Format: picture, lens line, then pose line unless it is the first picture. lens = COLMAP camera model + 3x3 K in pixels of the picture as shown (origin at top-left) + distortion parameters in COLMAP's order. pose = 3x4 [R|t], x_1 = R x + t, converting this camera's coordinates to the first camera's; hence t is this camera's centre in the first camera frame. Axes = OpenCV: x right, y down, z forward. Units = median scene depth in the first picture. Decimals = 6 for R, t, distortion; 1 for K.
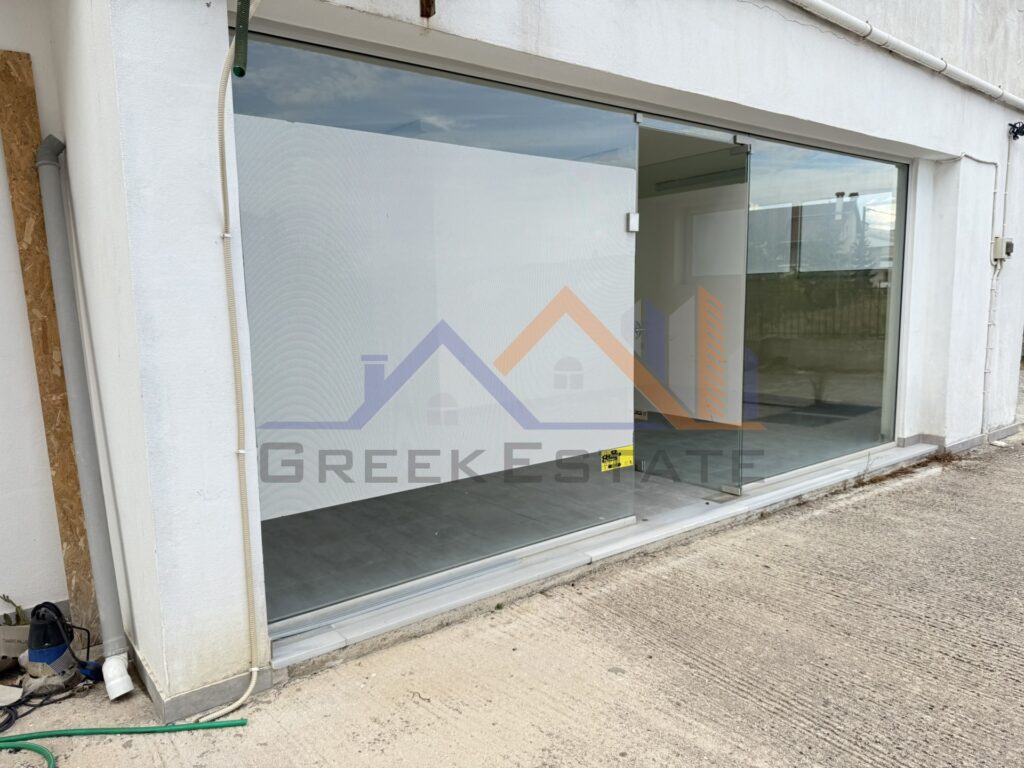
lens RADIAL K [[717.2, 0, 511.3], [0, 717.2, 386.4], [0, 0, 1]] dist [0.062478, -0.075207]
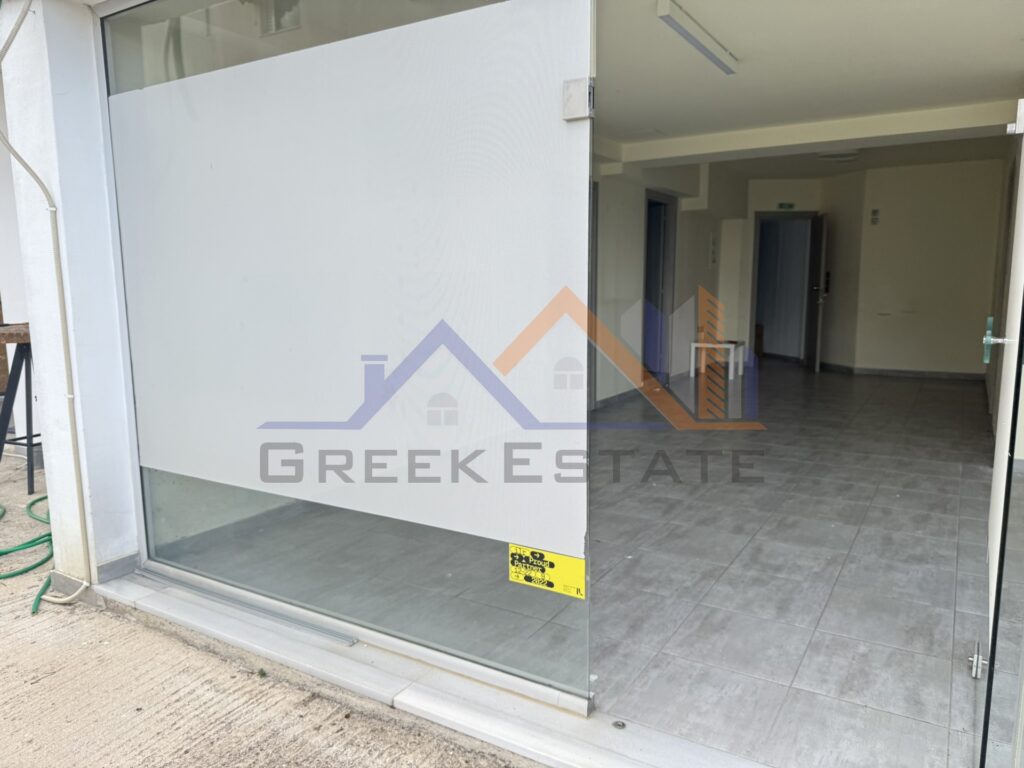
lens RADIAL K [[717.2, 0, 514.9], [0, 717.2, 389.1], [0, 0, 1]] dist [0.062478, -0.075207]
pose [[0.351218, 0.150972, -0.924042, 0.639654], [-0.117092, 0.986249, 0.116631, -0.093455], [0.928943, 0.067235, 0.364066, 0.828844]]
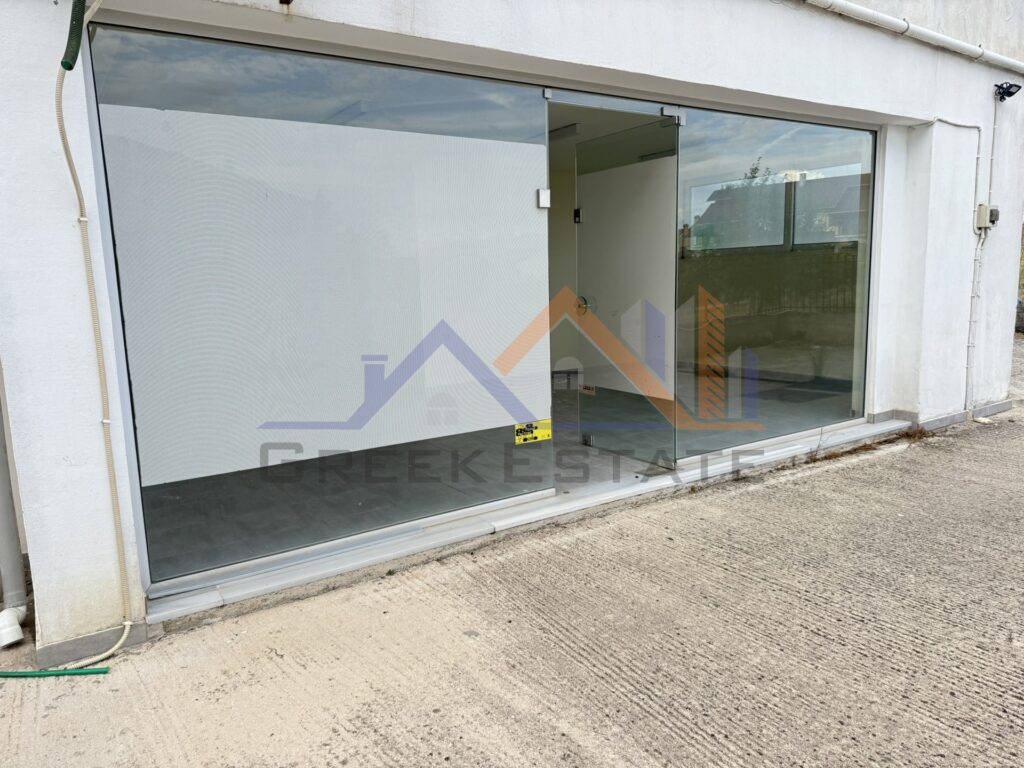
lens RADIAL K [[717.2, 0, 507.2], [0, 717.2, 379.3], [0, 0, 1]] dist [0.062478, -0.075207]
pose [[0.996727, -0.000505, -0.080844, 0.204731], [0.002250, 0.999767, 0.021491, 0.004051], [0.080814, -0.021603, 0.996495, -0.014420]]
